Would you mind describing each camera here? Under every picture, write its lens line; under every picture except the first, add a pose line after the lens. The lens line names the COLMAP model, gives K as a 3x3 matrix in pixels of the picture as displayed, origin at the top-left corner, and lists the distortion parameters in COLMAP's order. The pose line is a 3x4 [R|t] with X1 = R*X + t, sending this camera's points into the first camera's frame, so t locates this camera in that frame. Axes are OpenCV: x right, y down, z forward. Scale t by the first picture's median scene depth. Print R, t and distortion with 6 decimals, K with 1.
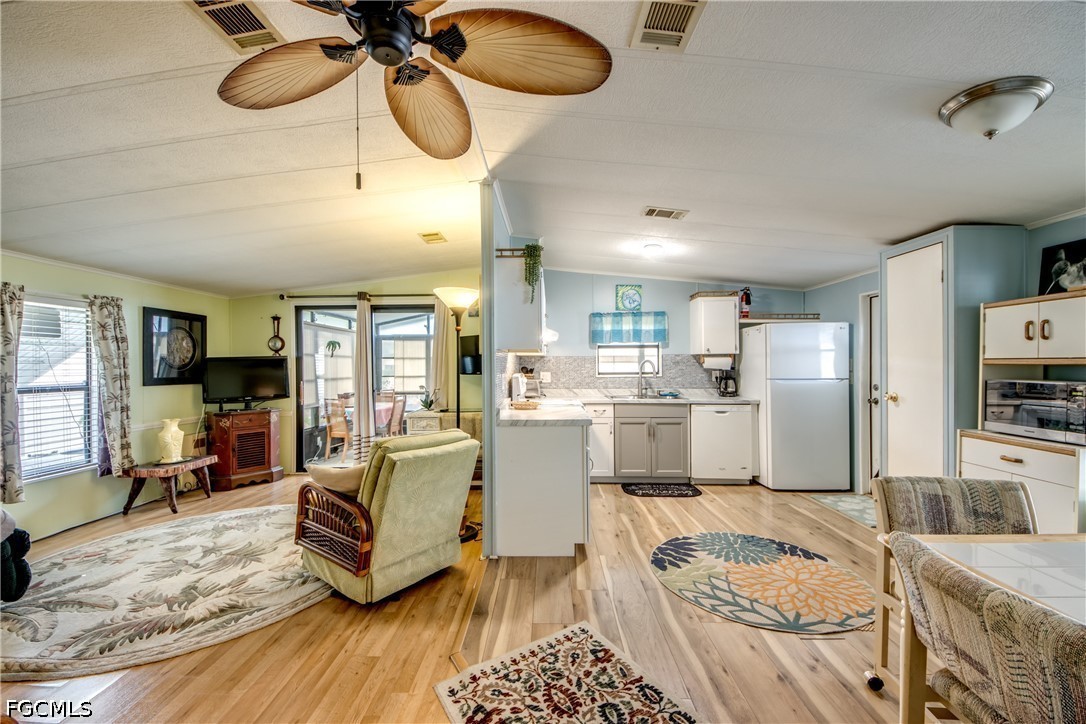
lens RADIAL K [[406.6, 0, 542.8], [0, 406.6, 381.3], [0, 0, 1]] dist [0.006858, -0.000288]
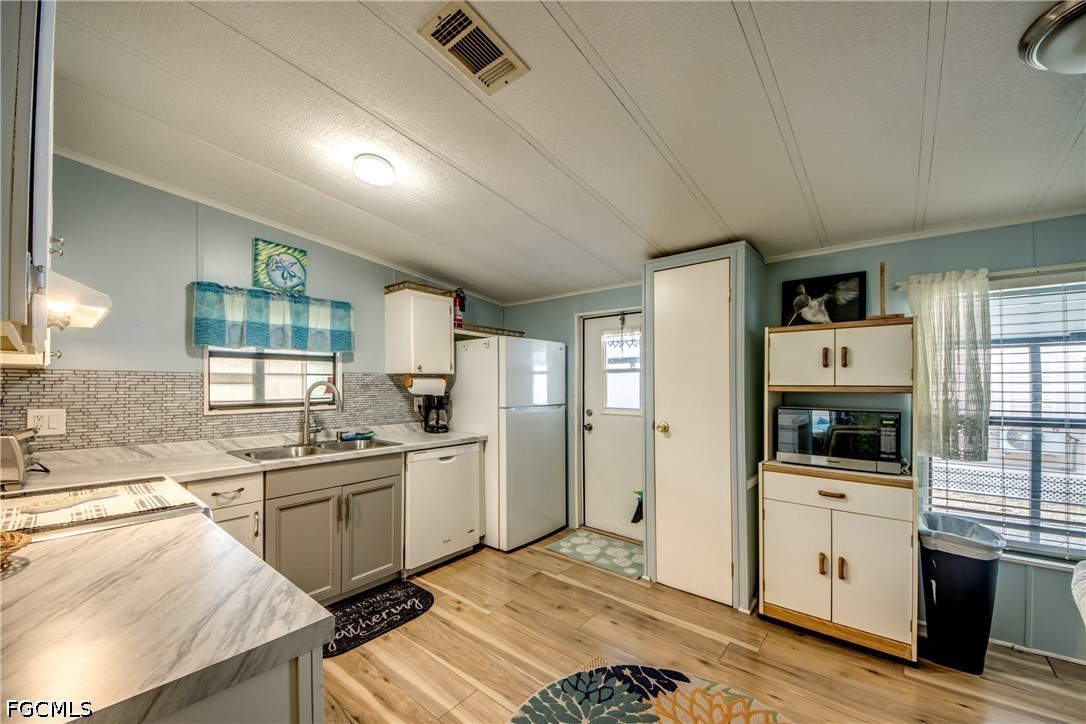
lens RADIAL K [[406.6, 0, 542.8], [0, 406.6, 381.3], [0, 0, 1]] dist [0.006858, -0.000288]
pose [[0.624706, 0.011038, 0.780782, 0.003271], [0.029286, 0.998865, -0.037552, -0.022974], [-0.780311, 0.046325, 0.623674, 0.425992]]
